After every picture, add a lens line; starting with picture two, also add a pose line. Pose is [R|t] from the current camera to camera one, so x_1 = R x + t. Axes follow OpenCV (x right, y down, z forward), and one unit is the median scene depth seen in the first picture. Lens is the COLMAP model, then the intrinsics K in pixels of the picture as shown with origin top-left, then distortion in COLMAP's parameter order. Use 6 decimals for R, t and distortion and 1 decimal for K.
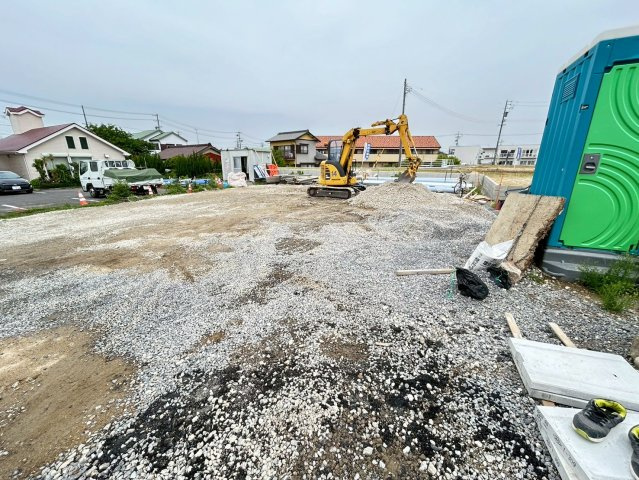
lens RADIAL K [[258.4, 0, 319.5], [0, 258.4, 240.0], [0, 0, 1]] dist [-0.002701, 0.001200]
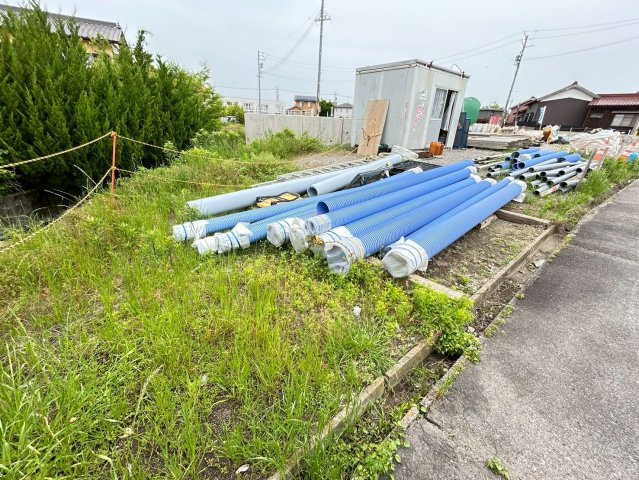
lens RADIAL K [[258.4, 0, 319.5], [0, 258.4, 240.0], [0, 0, 1]] dist [-0.002701, 0.001200]
pose [[0.371122, -0.374757, 0.849603, -0.736195], [0.228108, 0.923702, 0.307800, -0.238829], [-0.900130, 0.079570, 0.428292, 0.898897]]
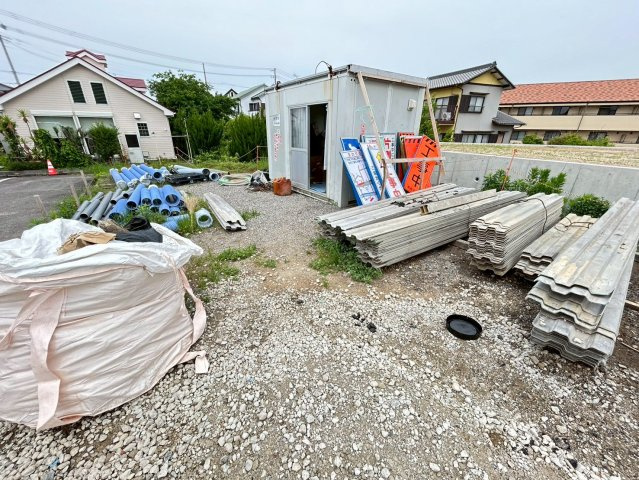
lens RADIAL K [[258.4, 0, 319.5], [0, 258.4, 240.0], [0, 0, 1]] dist [-0.002701, 0.001200]
pose [[0.894128, 0.184508, -0.408034, -0.136251], [-0.138118, 0.980377, 0.140657, -0.195304], [0.425980, -0.069409, 0.902066, 0.653304]]
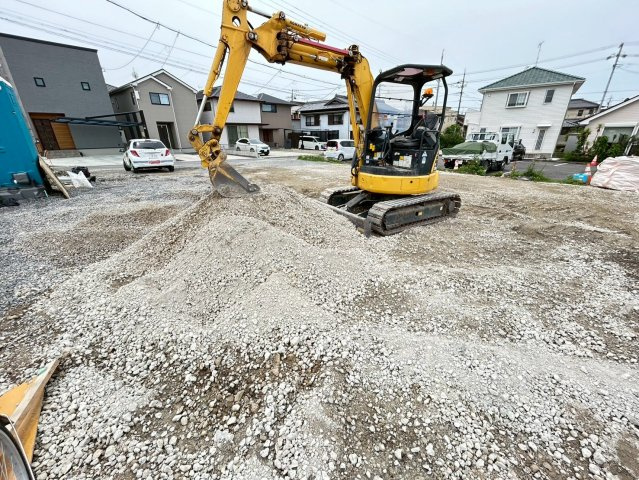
lens RADIAL K [[258.4, 0, 319.5], [0, 258.4, 240.0], [0, 0, 1]] dist [-0.002701, 0.001200]
pose [[-0.413194, 0.345550, -0.842536, 0.246963], [-0.255211, 0.844192, 0.471389, -0.144329], [0.874150, 0.409799, -0.260627, 0.470115]]
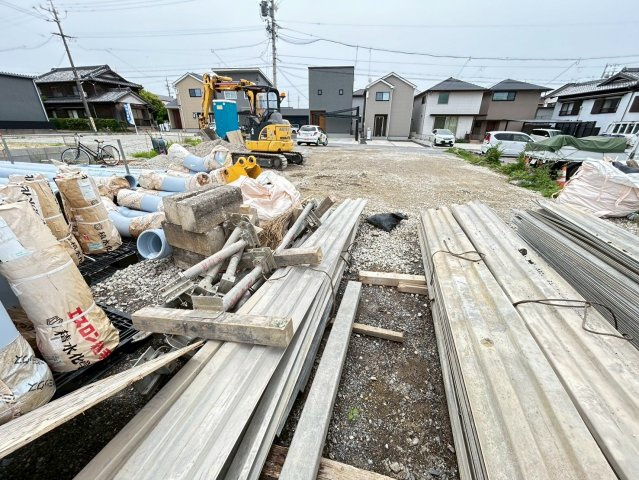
lens RADIAL K [[258.4, 0, 319.5], [0, 258.4, 240.0], [0, 0, 1]] dist [-0.002701, 0.001200]
pose [[-0.985070, 0.058915, -0.161758, 0.031447], [-0.059971, 0.763323, 0.643228, -0.240522], [0.161370, 0.643325, -0.748393, 0.820040]]
